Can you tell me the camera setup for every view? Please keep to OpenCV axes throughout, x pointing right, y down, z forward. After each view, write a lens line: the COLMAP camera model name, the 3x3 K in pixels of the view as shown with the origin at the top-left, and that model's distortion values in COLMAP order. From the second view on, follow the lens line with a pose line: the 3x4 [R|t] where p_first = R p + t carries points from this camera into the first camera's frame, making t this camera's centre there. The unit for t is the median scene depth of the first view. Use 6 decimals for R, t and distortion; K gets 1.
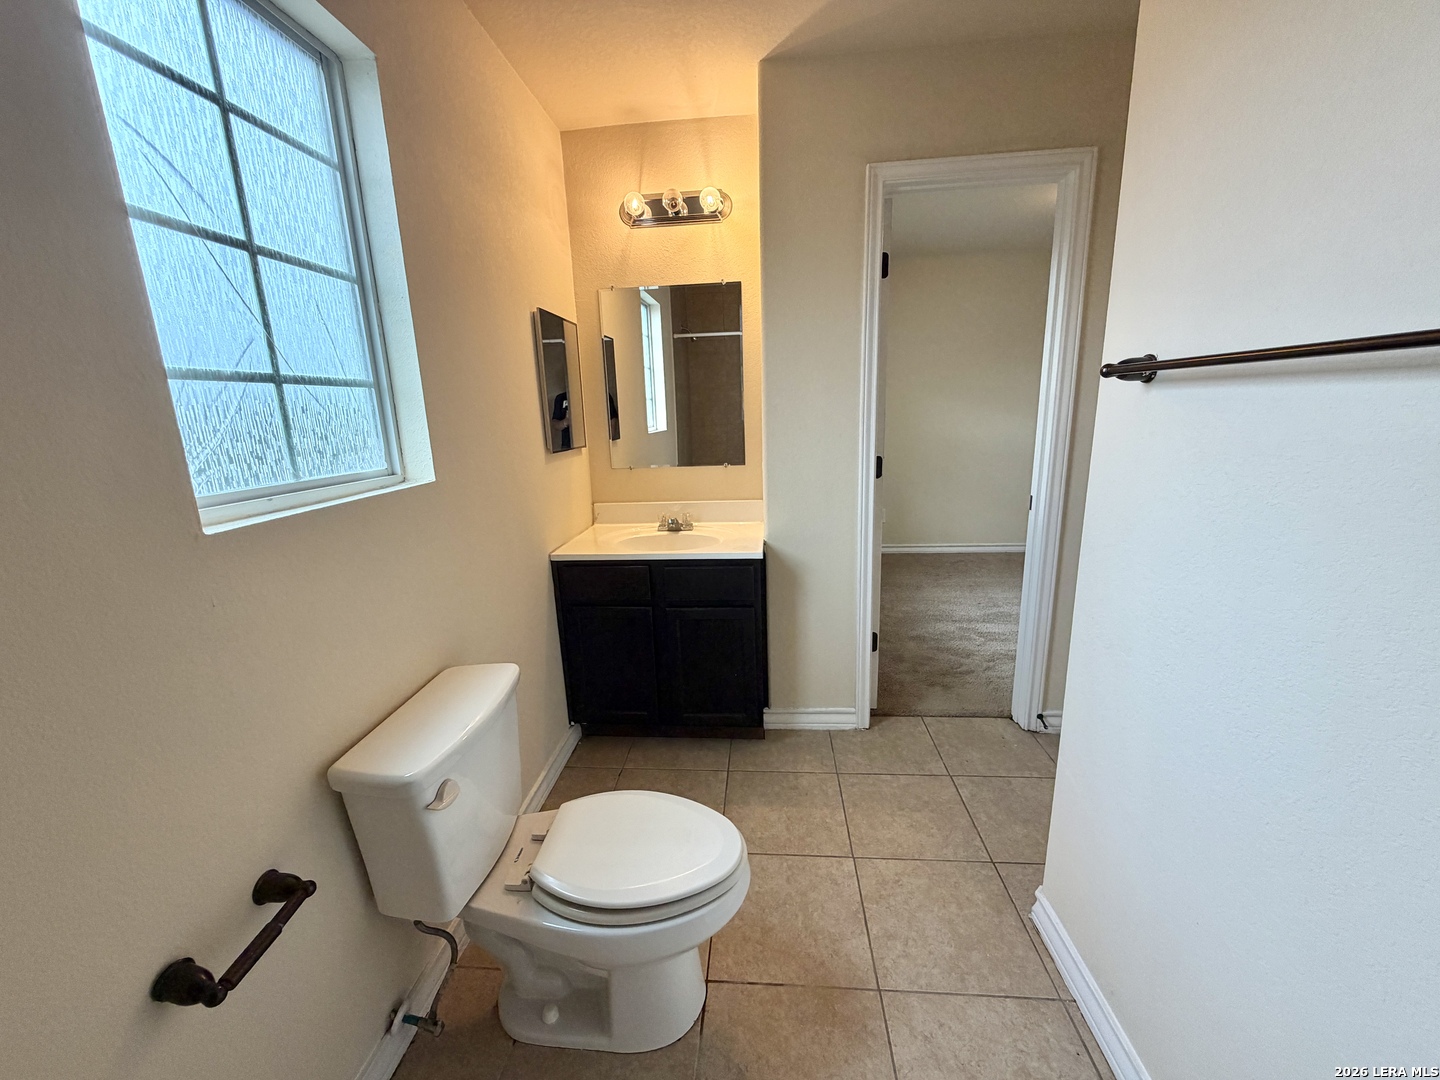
lens RADIAL K [[573.3, 0, 717.3], [0, 573.3, 540.0], [0, 0, 1]] dist [-0.000322, 0.000017]
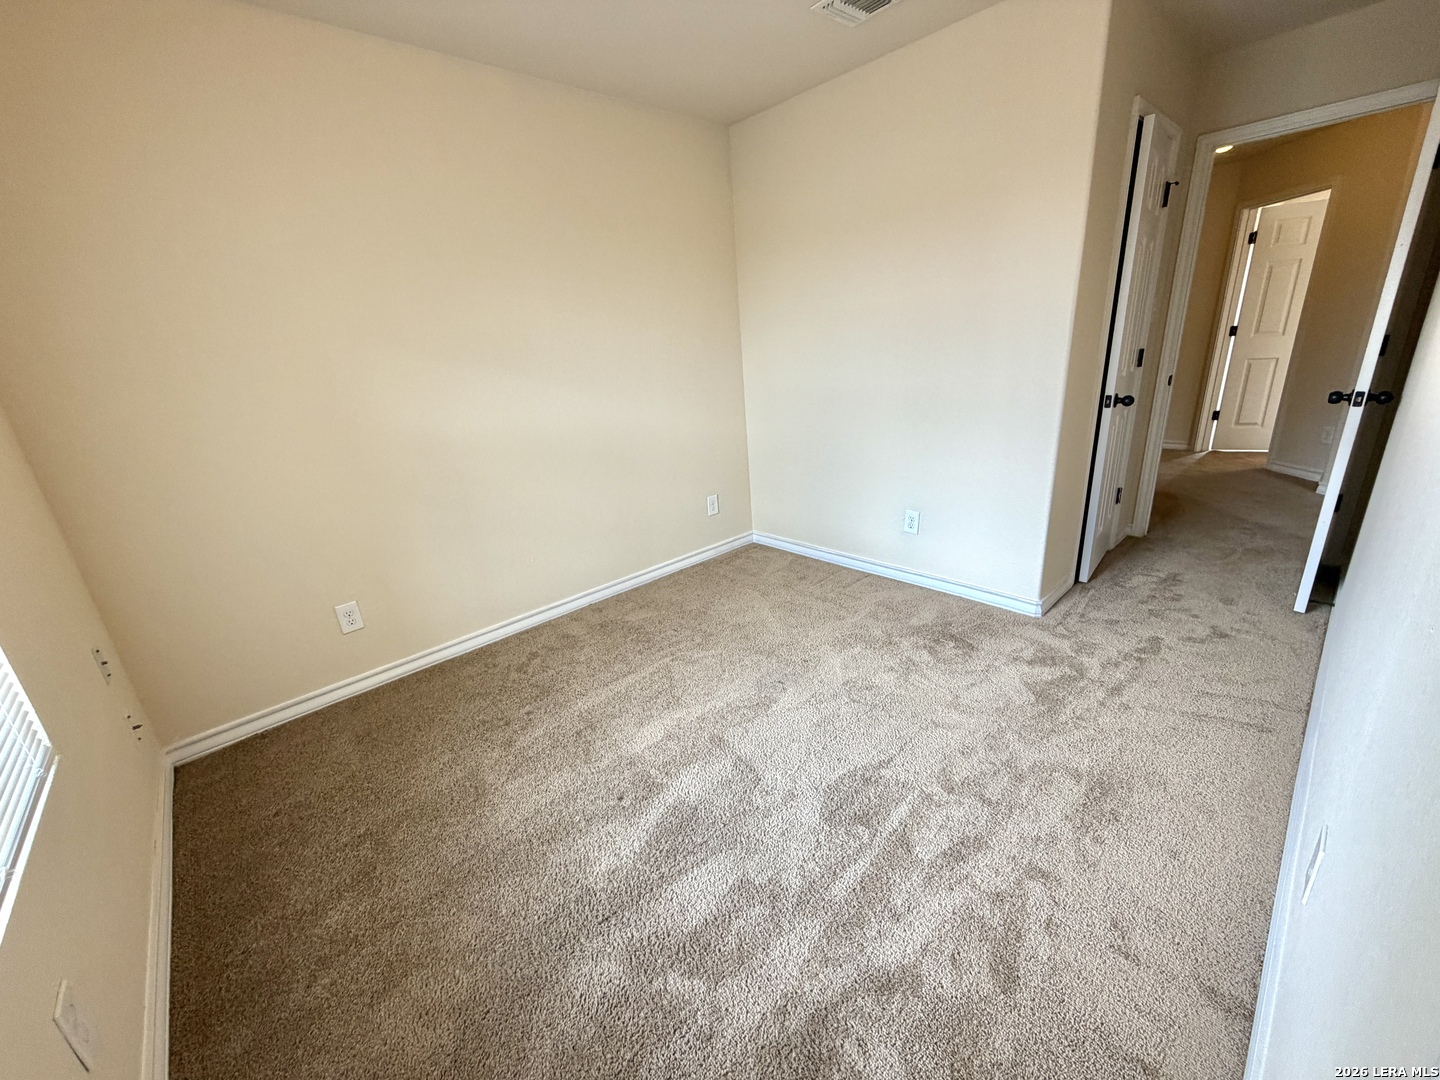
lens RADIAL K [[573.3, 0, 717.3], [0, 573.3, 540.0], [0, 0, 1]] dist [-0.000322, 0.000017]
pose [[0.676489, -0.253240, 0.691543, 0.252278], [0.211056, 0.966297, 0.147392, -0.146765], [-0.705562, 0.046245, 0.707137, 0.633055]]
